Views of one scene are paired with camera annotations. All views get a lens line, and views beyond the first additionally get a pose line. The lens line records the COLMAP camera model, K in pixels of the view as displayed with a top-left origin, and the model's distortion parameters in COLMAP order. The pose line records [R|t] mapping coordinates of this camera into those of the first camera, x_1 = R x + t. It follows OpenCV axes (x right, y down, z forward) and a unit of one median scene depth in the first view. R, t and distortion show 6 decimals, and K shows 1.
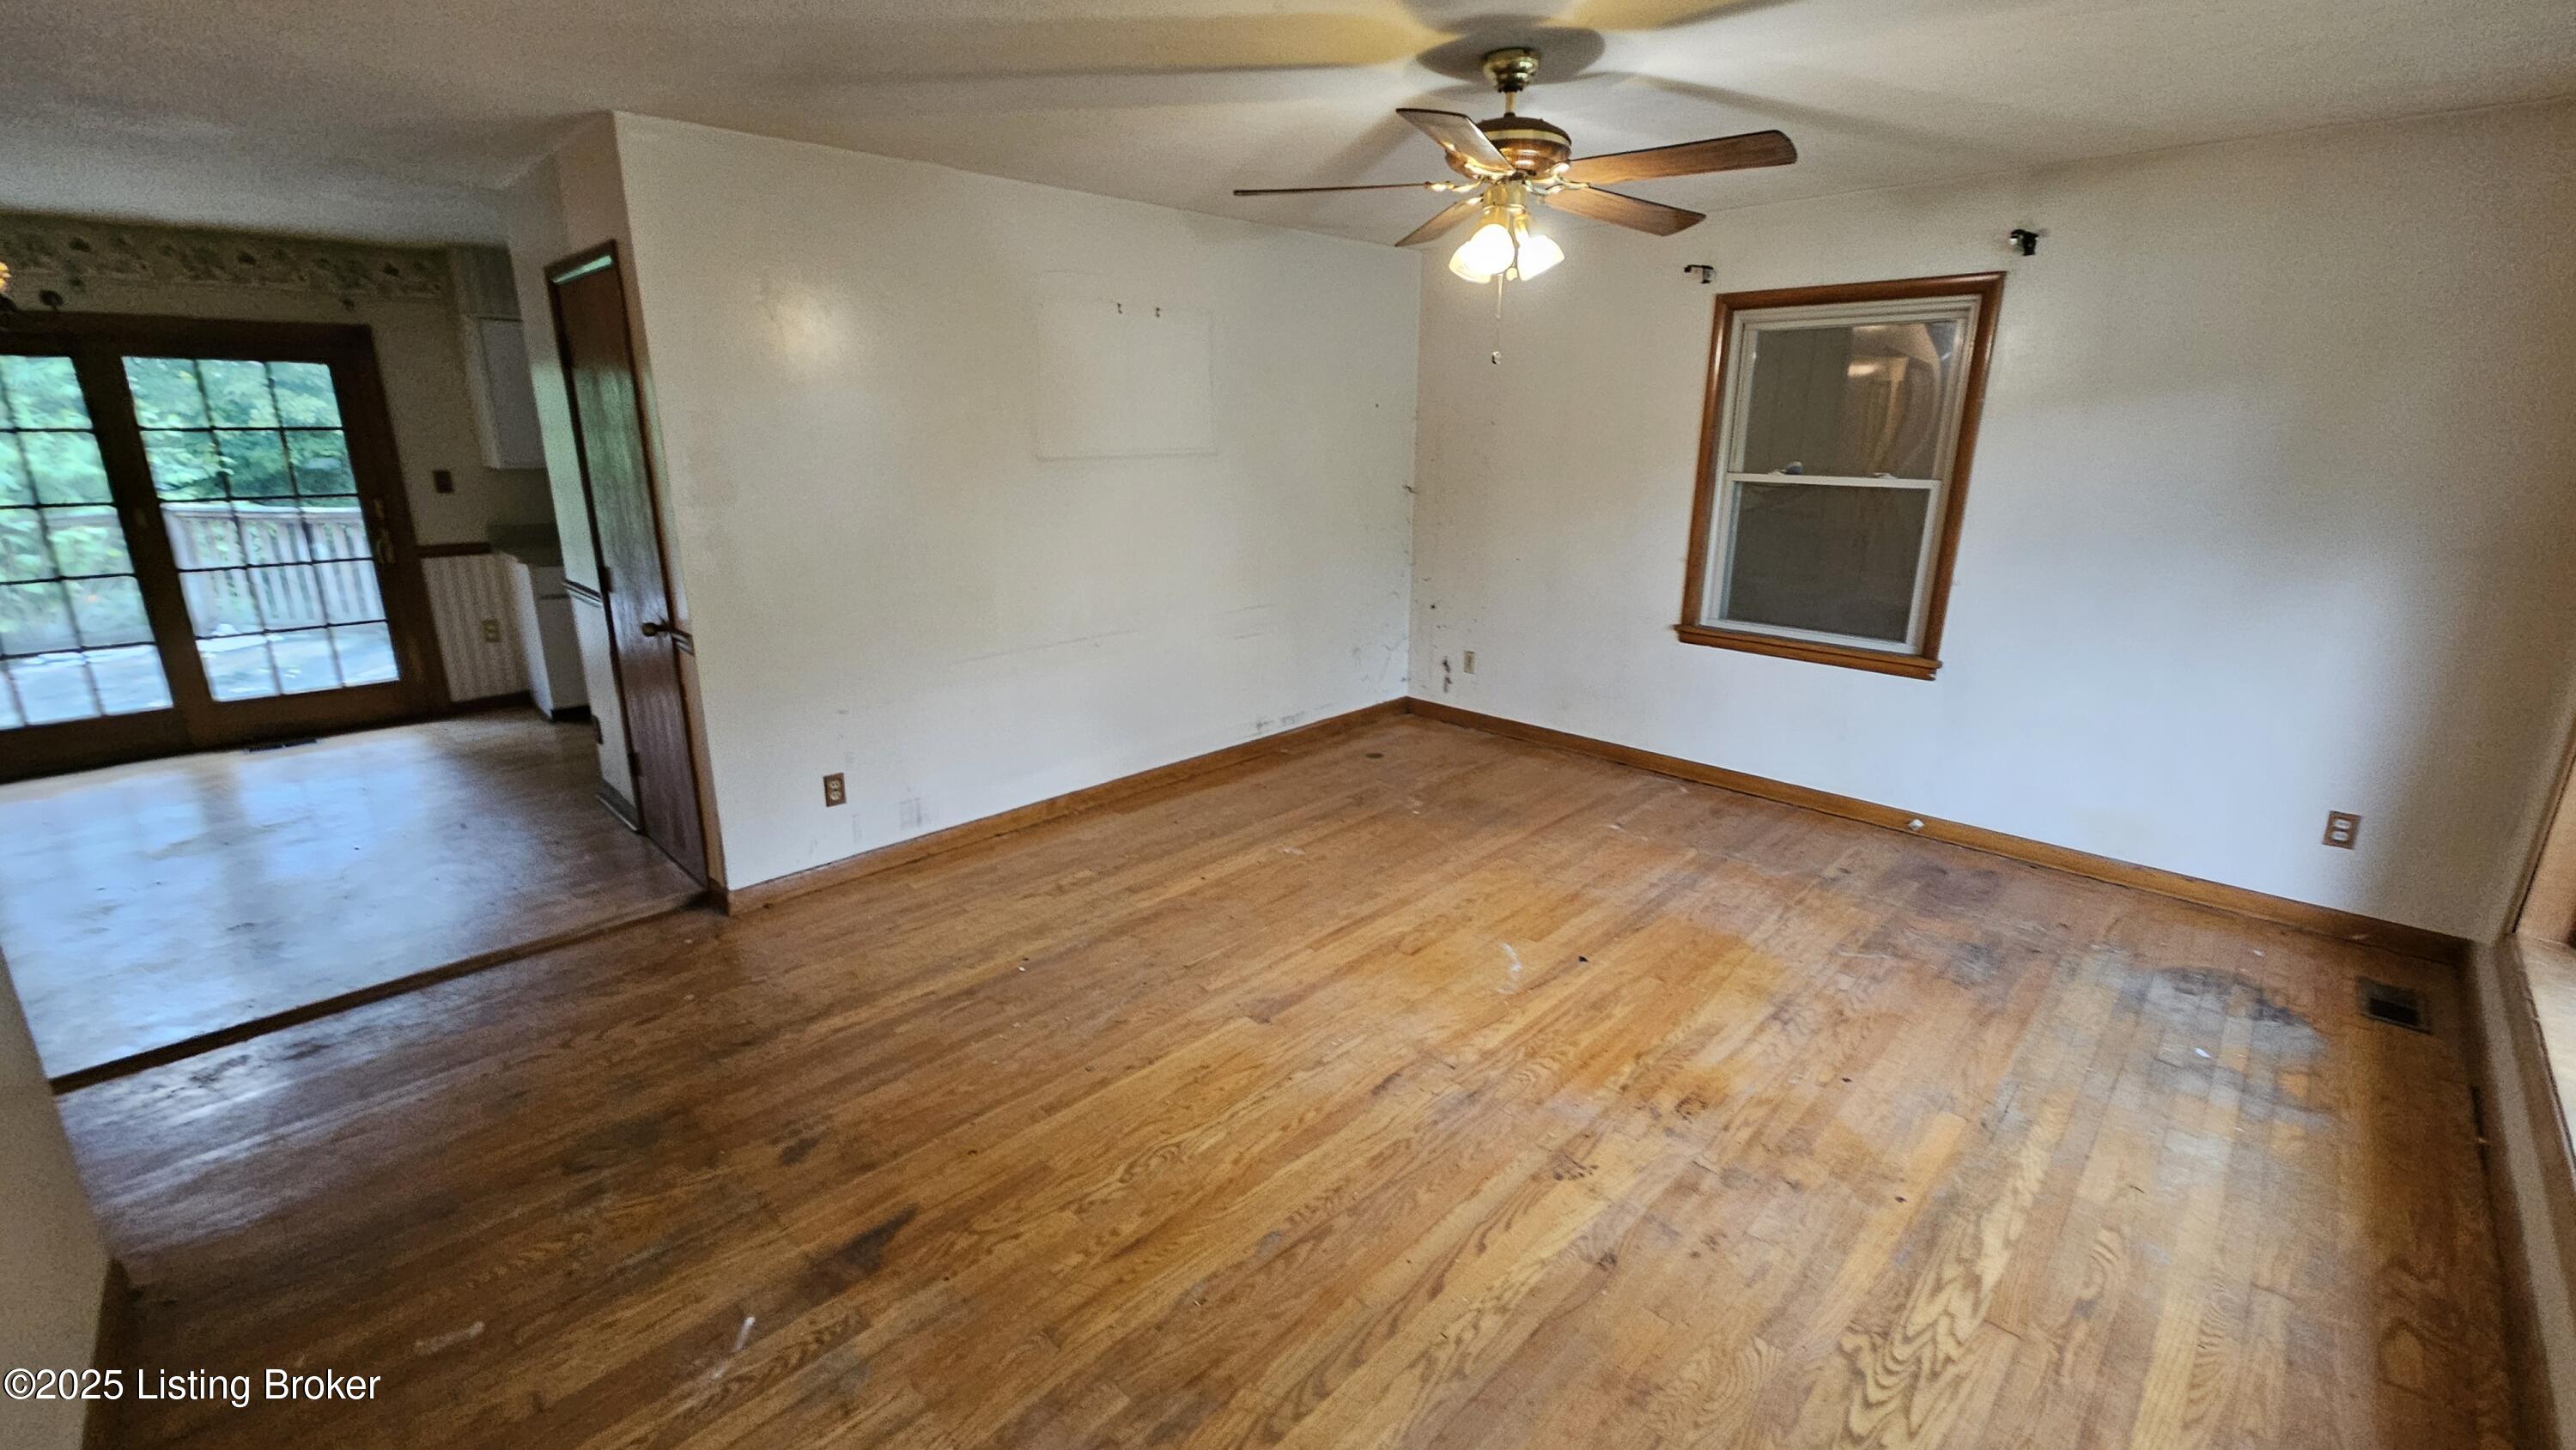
lens RADIAL K [[1067.5, 0, 1287.2], [0, 1067.5, 714.7], [0, 0, 1]] dist [0.000082, 0.000228]
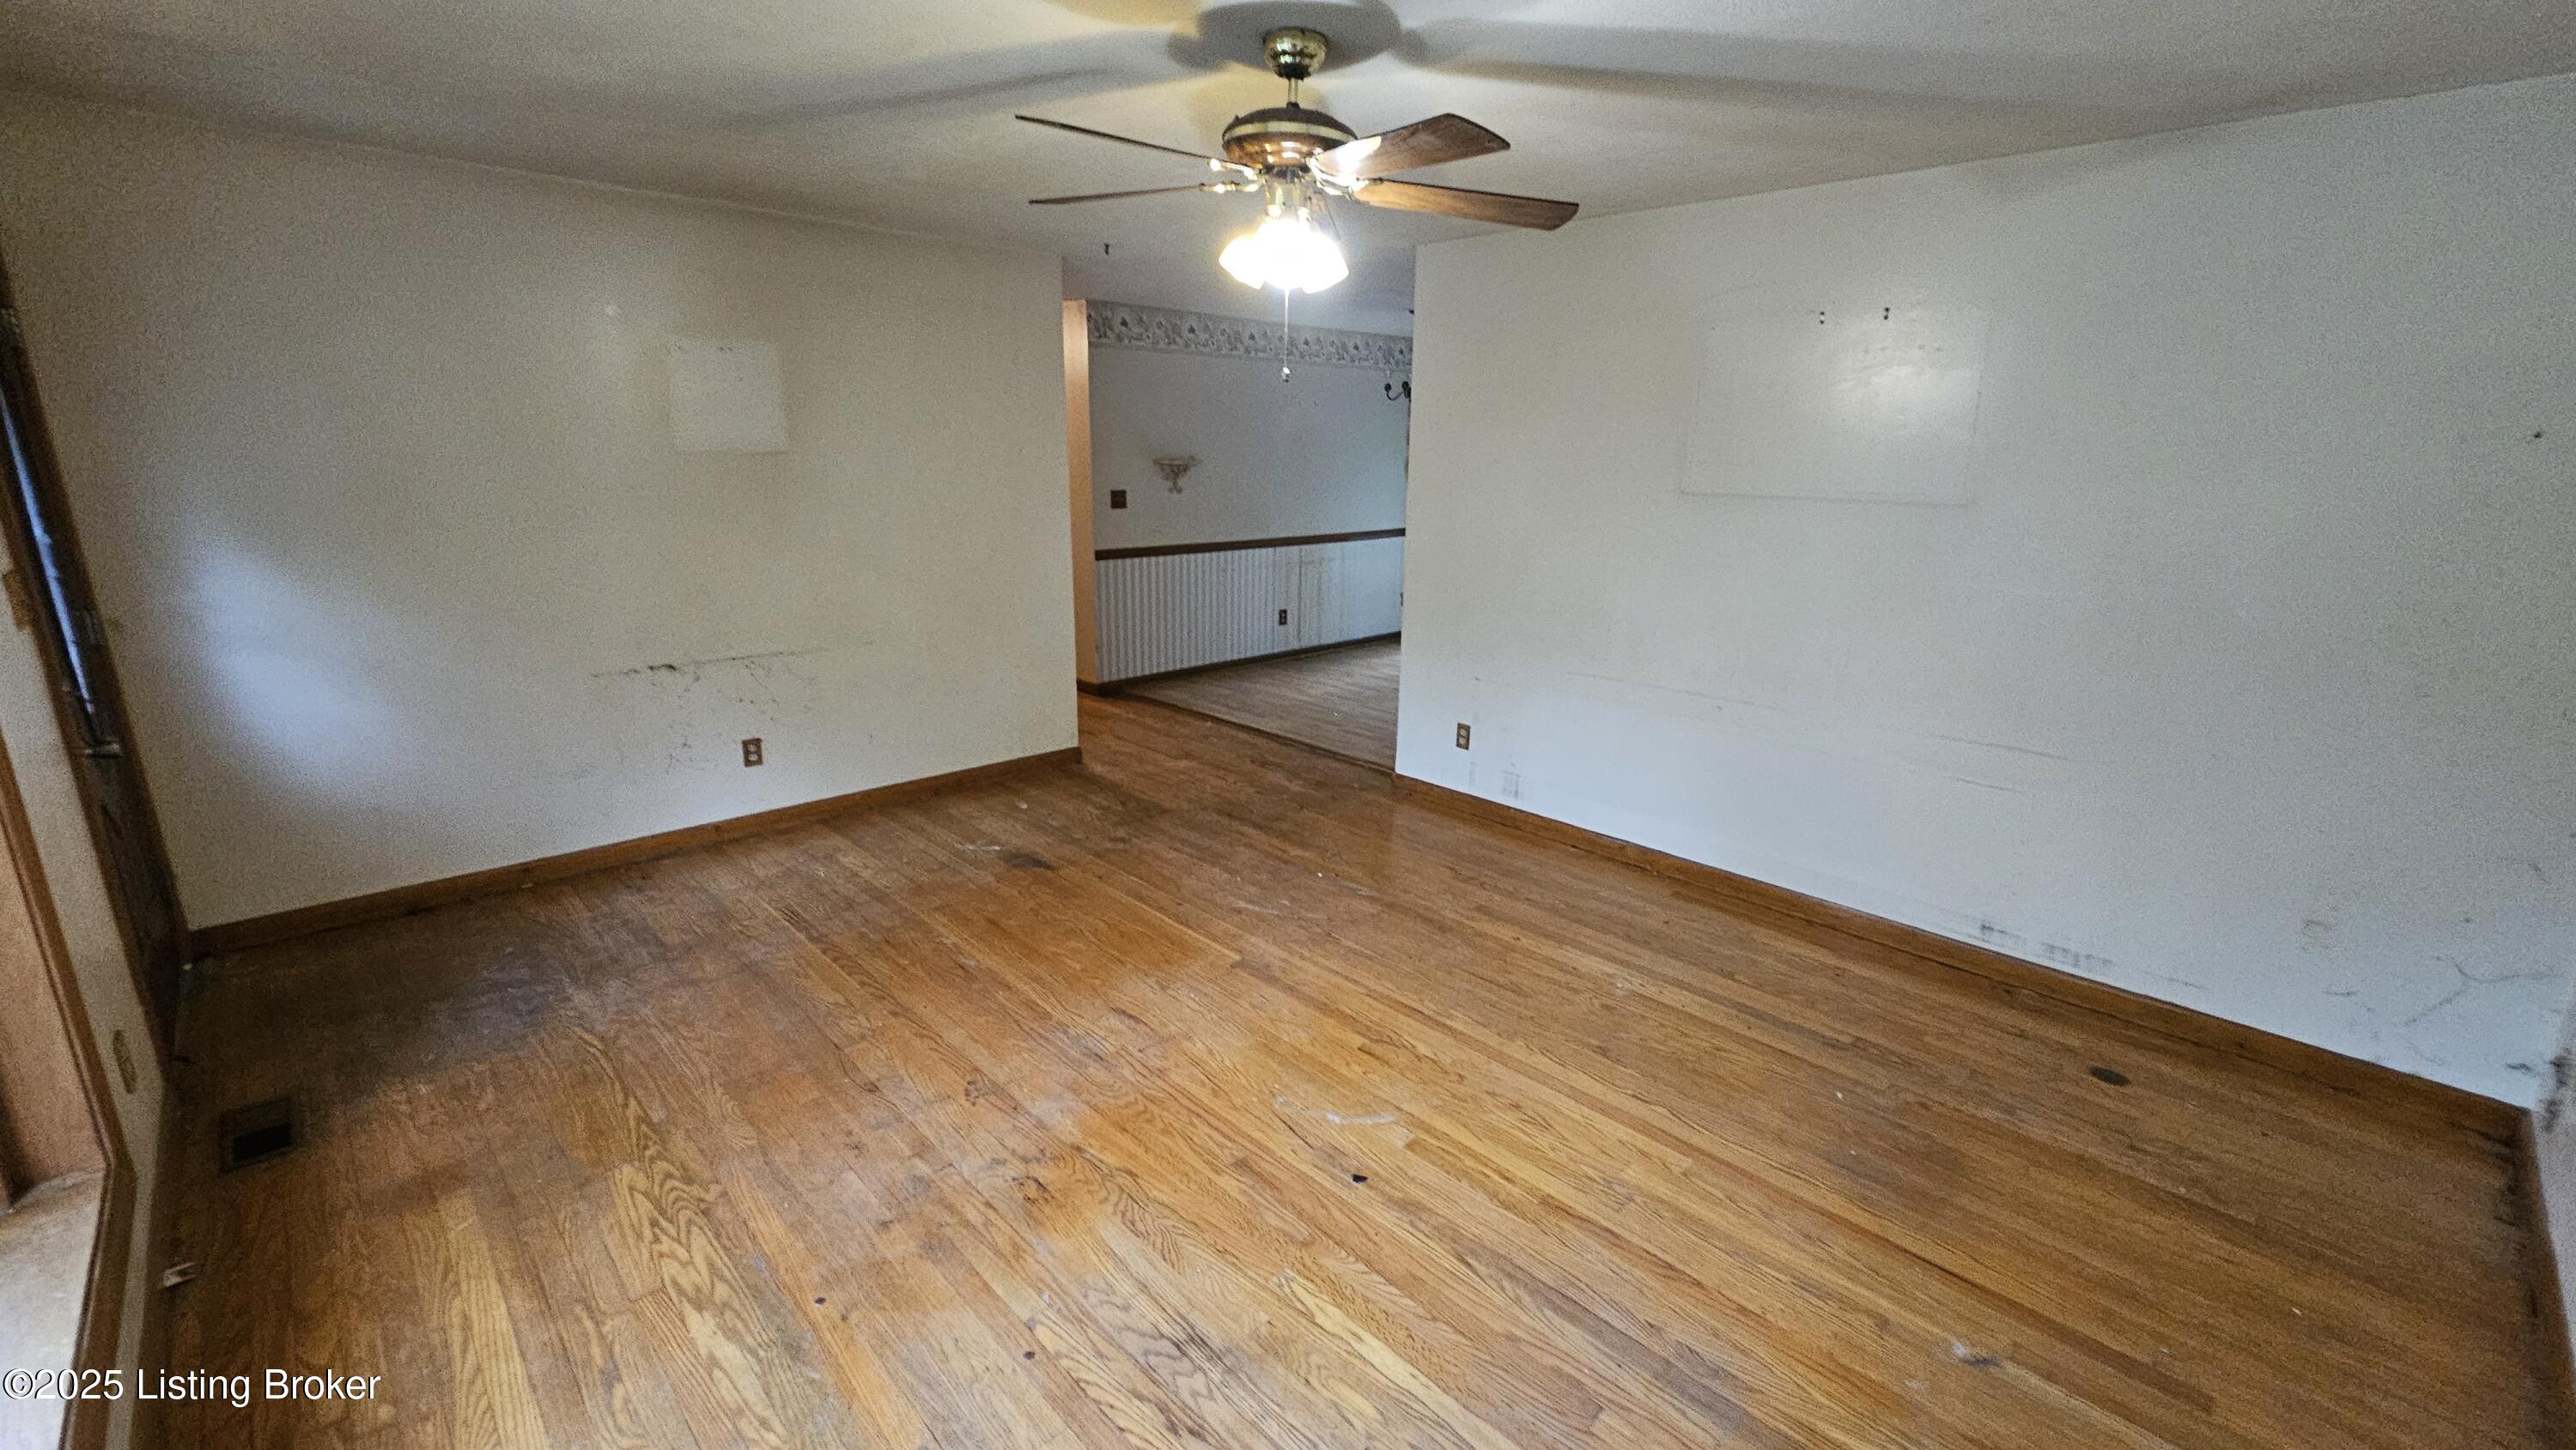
lens RADIAL K [[1067.5, 0, 1288.3], [0, 1067.5, 725.0], [0, 0, 1]] dist [0.000082, 0.000228]
pose [[-0.029673, 0.257232, -0.965894, 1.181968], [-0.284642, 0.924136, 0.254856, -0.302096], [0.958175, 0.282496, 0.045797, 1.085657]]
